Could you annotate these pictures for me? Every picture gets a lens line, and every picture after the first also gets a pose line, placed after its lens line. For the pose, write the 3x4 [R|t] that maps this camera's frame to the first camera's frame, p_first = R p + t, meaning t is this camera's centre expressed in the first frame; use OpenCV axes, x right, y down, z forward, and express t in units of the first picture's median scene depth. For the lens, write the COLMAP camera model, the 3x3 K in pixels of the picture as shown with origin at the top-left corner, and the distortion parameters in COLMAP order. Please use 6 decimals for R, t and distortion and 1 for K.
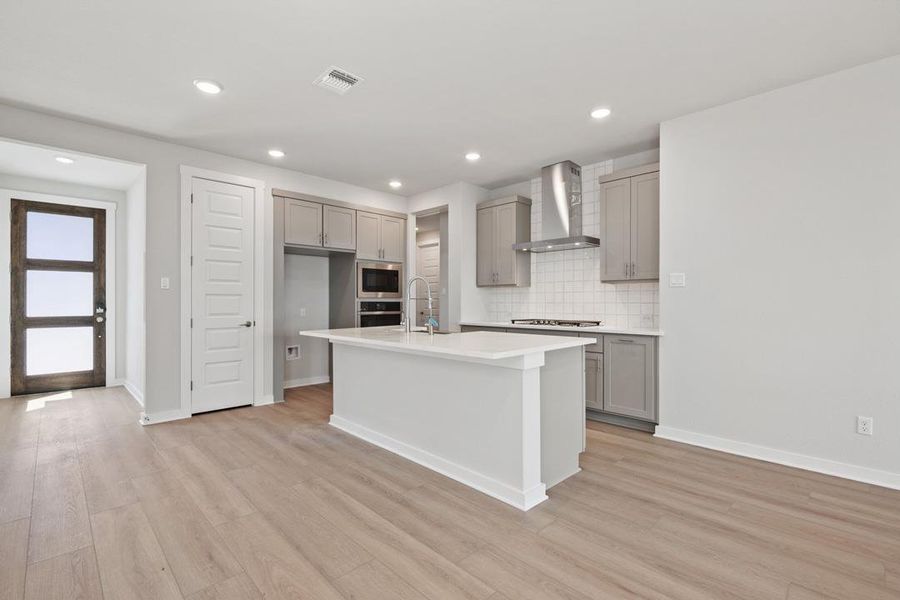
lens RADIAL K [[413.9, 0, 454.8], [0, 413.9, 302.6], [0, 0, 1]] dist [-0.005769, -0.003917]
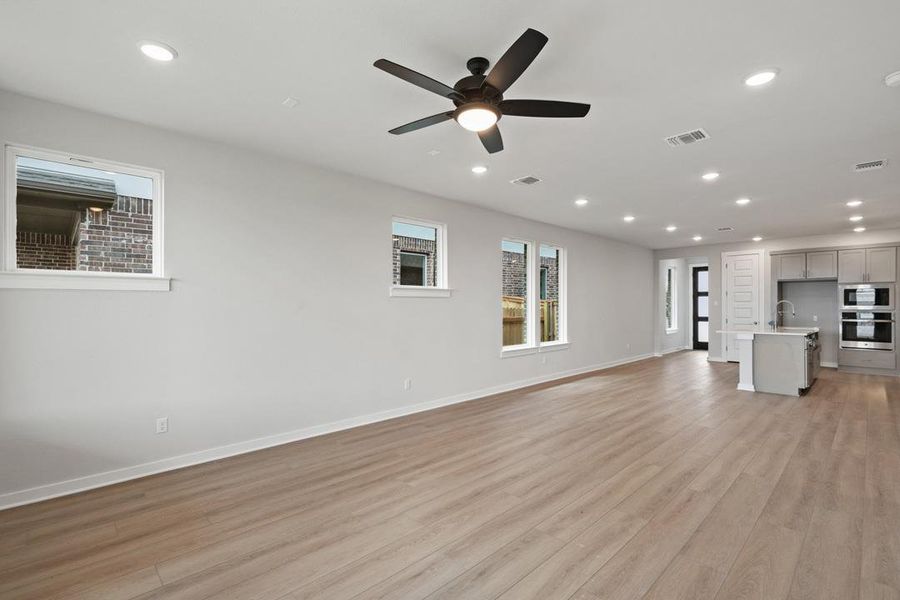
lens RADIAL K [[413.9, 0, 440.3], [0, 413.9, 303.5], [0, 0, 1]] dist [-0.005769, -0.003917]
pose [[-0.017780, -0.005091, -0.999829, 1.650070], [-0.001248, 0.999986, -0.005070, -0.032967], [0.999841, 0.001158, -0.017786, -0.530538]]
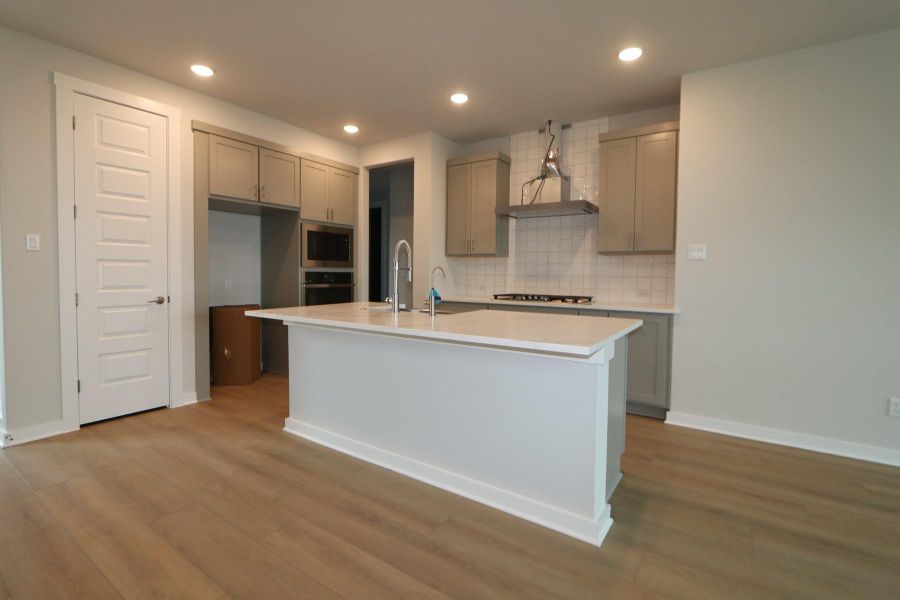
lens RADIAL K [[413.9, 0, 439.7], [0, 413.9, 289.4], [0, 0, 1]] dist [-0.005769, -0.003917]
pose [[0.981463, 0.003553, 0.191621, -0.160119], [-0.010699, 0.999285, 0.036268, -0.000193], [-0.191355, -0.037646, 0.980799, 0.187013]]
